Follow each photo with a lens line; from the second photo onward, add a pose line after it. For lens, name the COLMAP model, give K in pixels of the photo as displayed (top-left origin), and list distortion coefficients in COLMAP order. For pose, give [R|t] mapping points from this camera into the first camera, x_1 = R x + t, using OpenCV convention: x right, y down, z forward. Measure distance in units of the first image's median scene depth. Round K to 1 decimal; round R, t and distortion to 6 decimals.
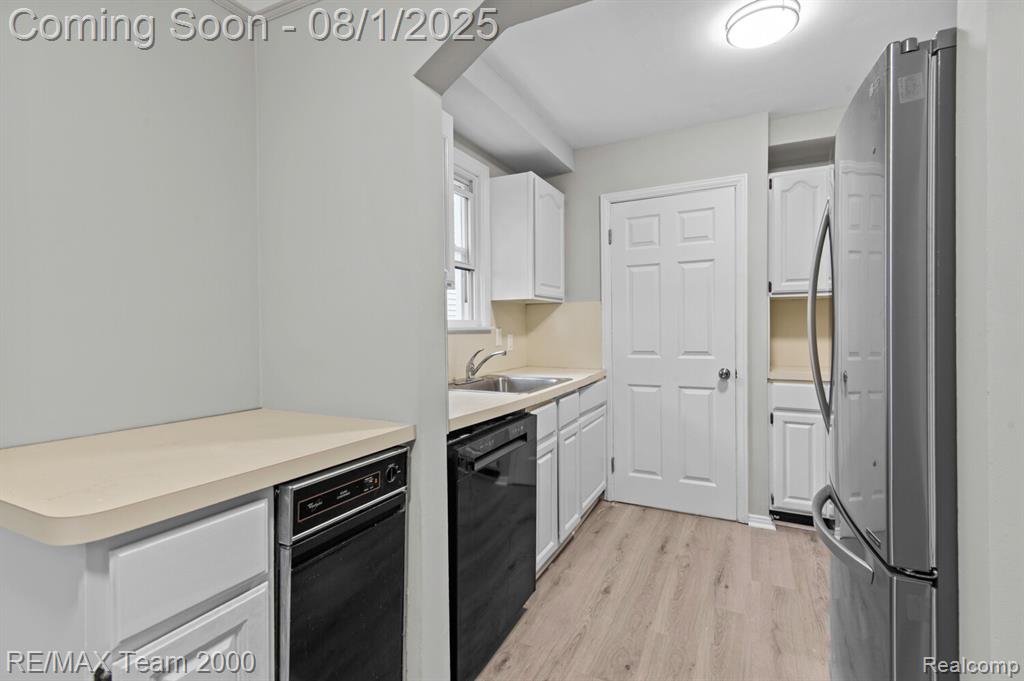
lens RADIAL K [[470.7, 0, 515.7], [0, 470.7, 335.5], [0, 0, 1]] dist [0.002274, -0.001198]
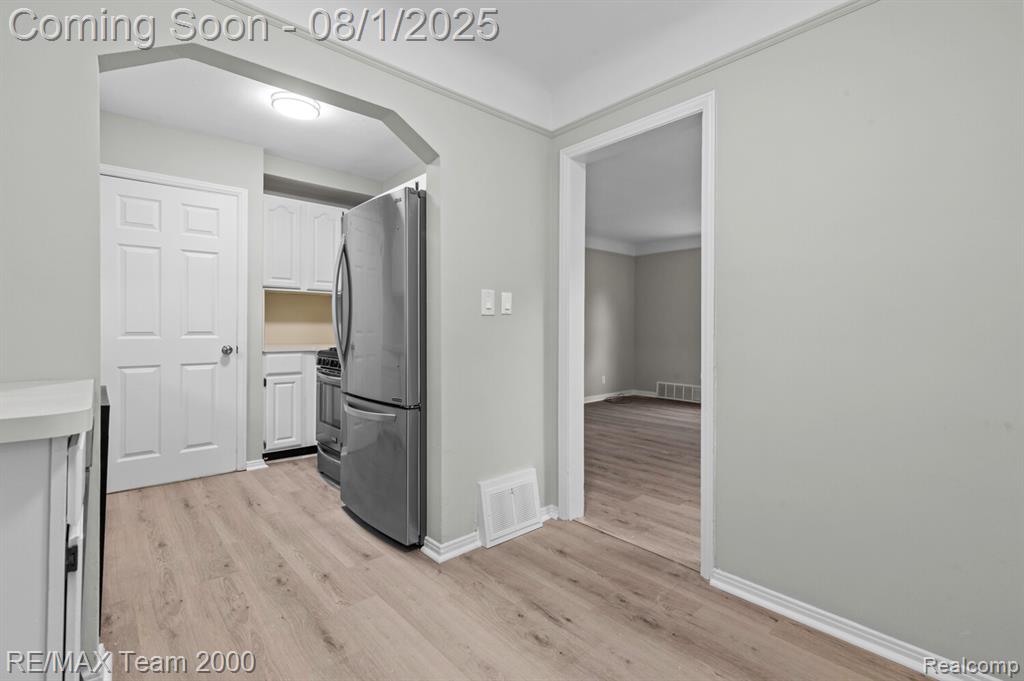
lens RADIAL K [[470.7, 0, 509.2], [0, 470.7, 334.2], [0, 0, 1]] dist [0.002274, -0.001198]
pose [[0.382630, 0.004807, 0.923889, -0.405029], [0.006529, 0.999947, -0.007907, 0.058096], [-0.923878, 0.009058, 0.382579, -0.124282]]
